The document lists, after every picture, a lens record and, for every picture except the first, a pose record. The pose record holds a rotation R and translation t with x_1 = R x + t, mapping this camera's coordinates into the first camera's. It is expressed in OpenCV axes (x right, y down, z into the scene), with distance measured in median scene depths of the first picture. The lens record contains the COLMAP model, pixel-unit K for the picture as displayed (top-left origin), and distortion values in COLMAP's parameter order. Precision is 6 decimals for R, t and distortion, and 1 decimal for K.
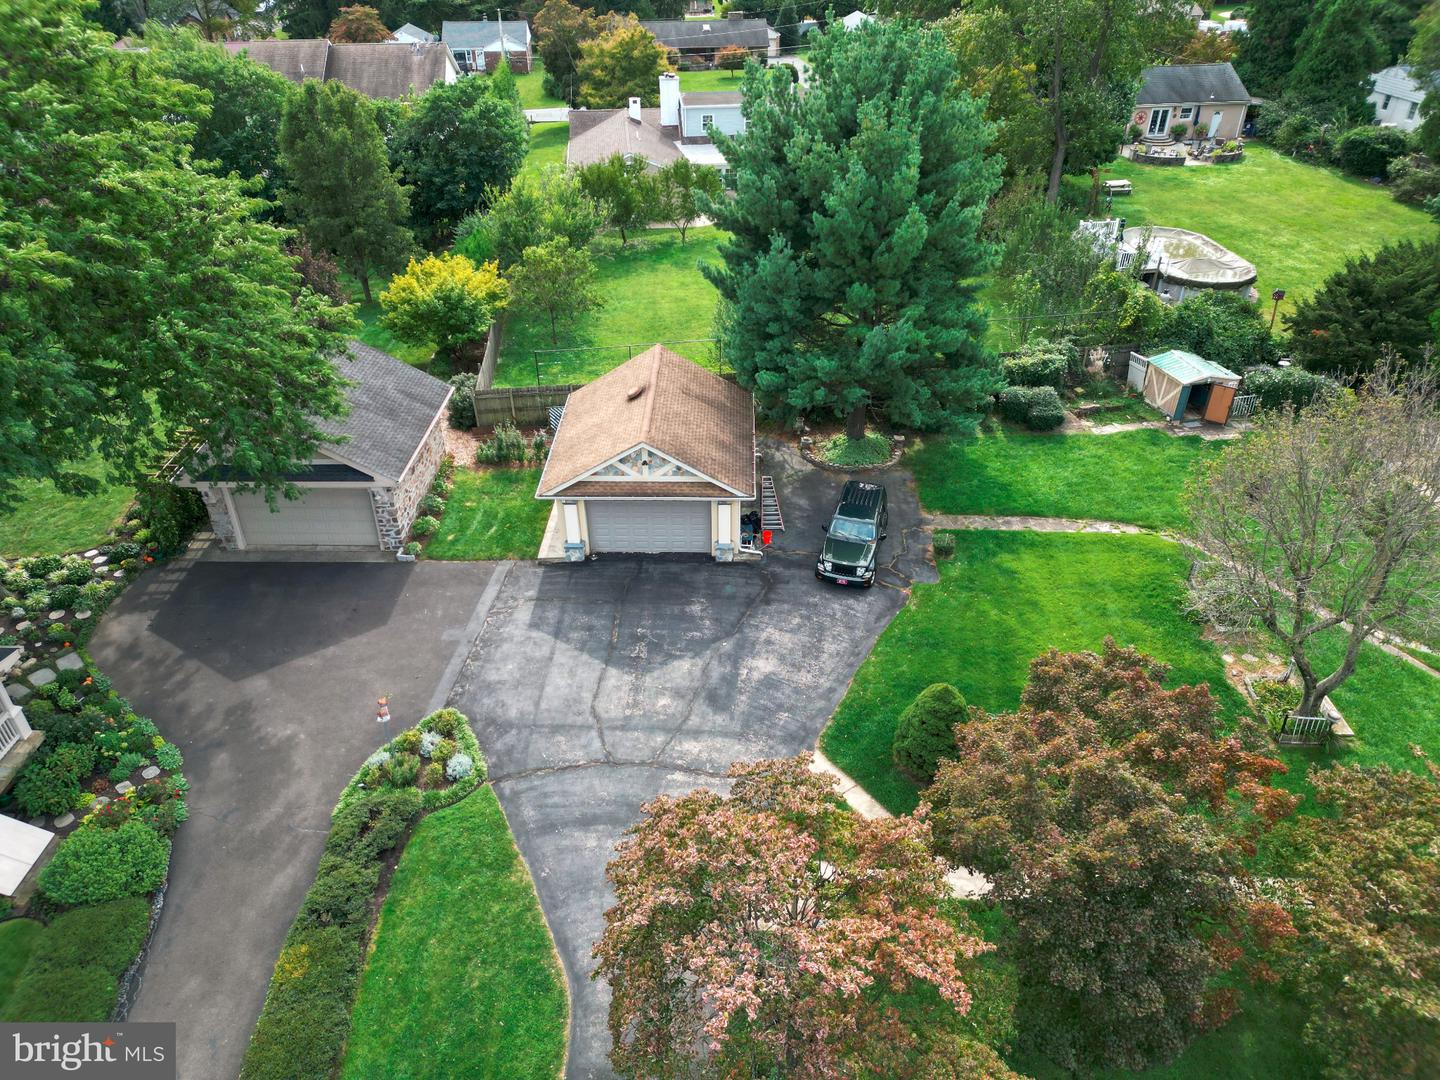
lens RADIAL K [[1006.0, 0, 713.9], [0, 1006.0, 540.6], [0, 0, 1]] dist [0.068019, -0.054822]
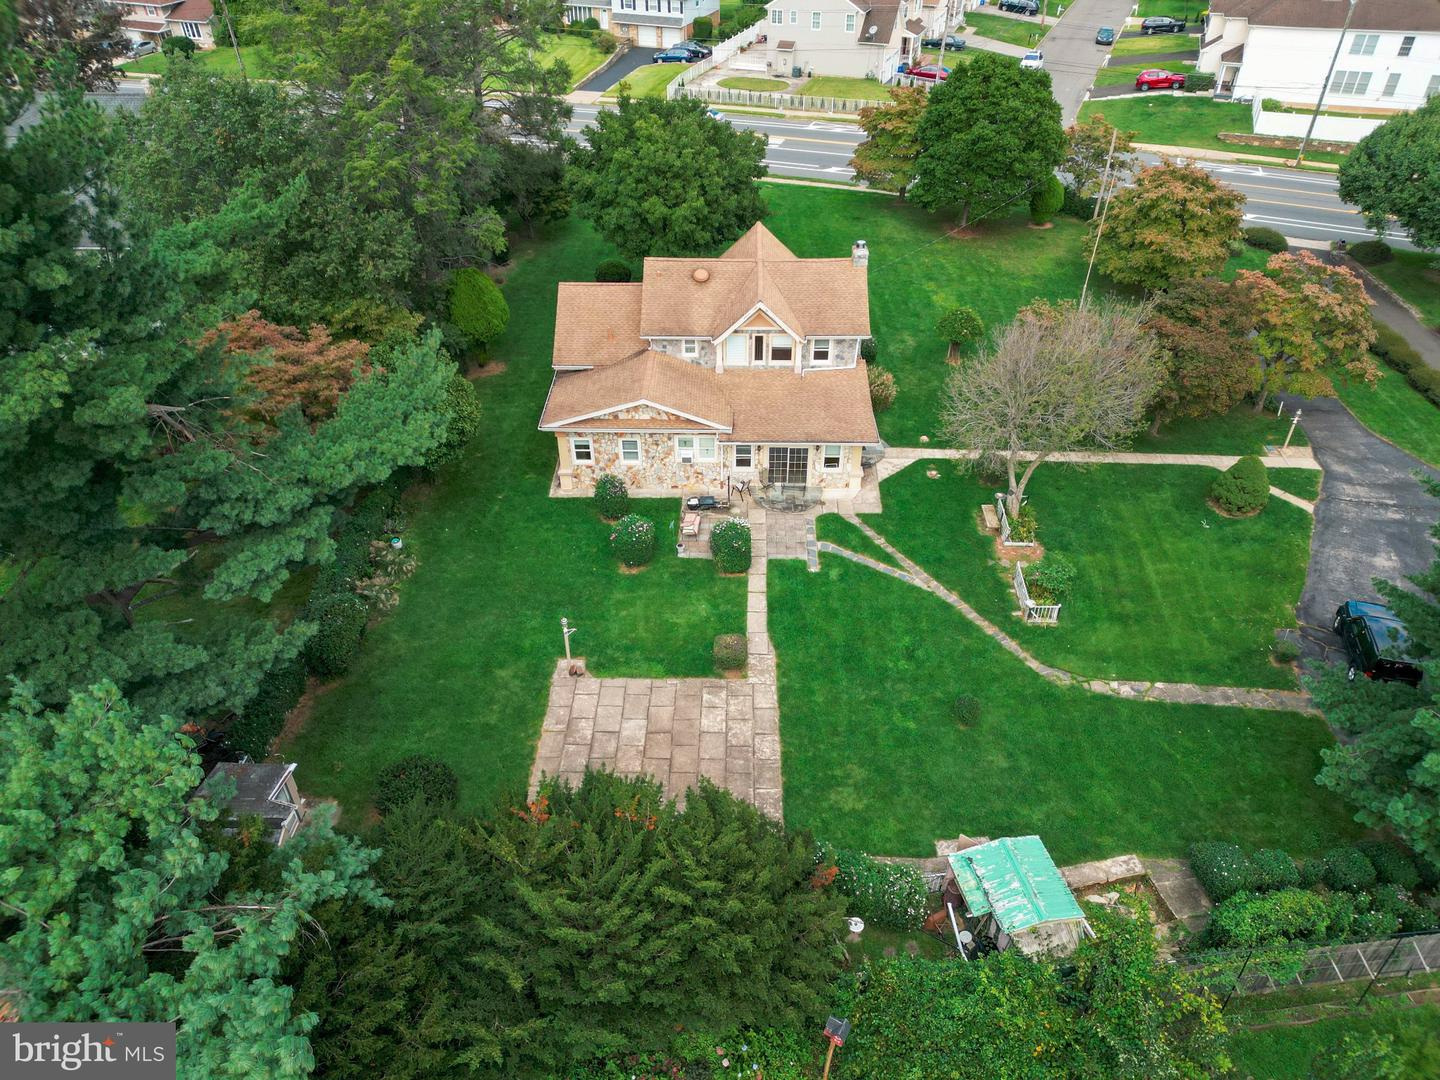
lens RADIAL K [[1006.0, 0, 712.8], [0, 1006.0, 538.5], [0, 0, 1]] dist [0.068019, -0.054822]
pose [[-0.999674, -0.000417, 0.025511, 0.657139], [0.023992, 0.324861, 0.945457, -0.868470], [-0.008681, 0.945762, -0.324745, 1.026007]]
